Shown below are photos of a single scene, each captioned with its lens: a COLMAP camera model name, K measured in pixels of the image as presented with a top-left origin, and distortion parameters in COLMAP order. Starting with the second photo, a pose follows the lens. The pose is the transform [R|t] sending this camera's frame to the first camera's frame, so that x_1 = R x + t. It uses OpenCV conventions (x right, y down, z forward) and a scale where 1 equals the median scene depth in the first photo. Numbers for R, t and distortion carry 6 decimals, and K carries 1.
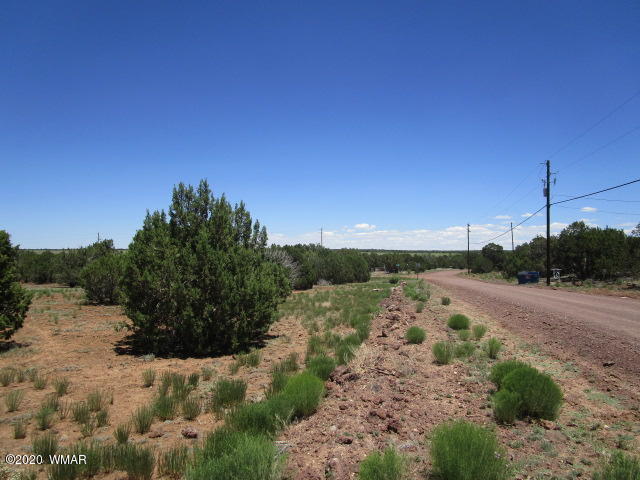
lens RADIAL K [[456.1, 0, 320.2], [0, 456.1, 240.4], [0, 0, 1]] dist [-0.029702, 0.009261]
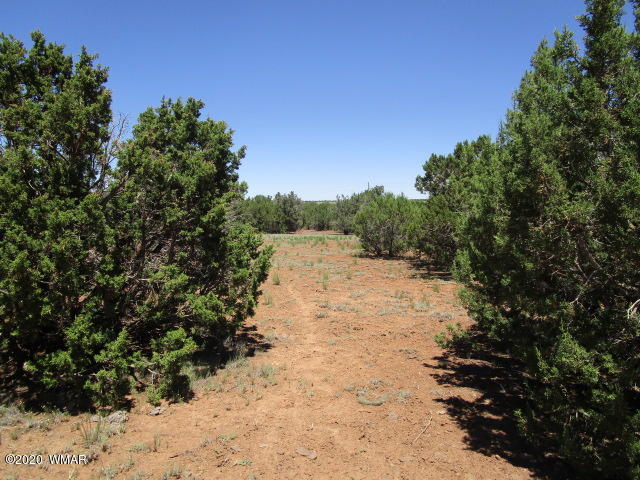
lens RADIAL K [[456.1, 0, 319.2], [0, 456.1, 239.6], [0, 0, 1]] dist [-0.029702, 0.009261]
pose [[0.847252, 0.031498, -0.530257, -0.153289], [0.025609, 0.994658, 0.100002, 0.028449], [0.530574, -0.098306, 0.841919, 0.281904]]
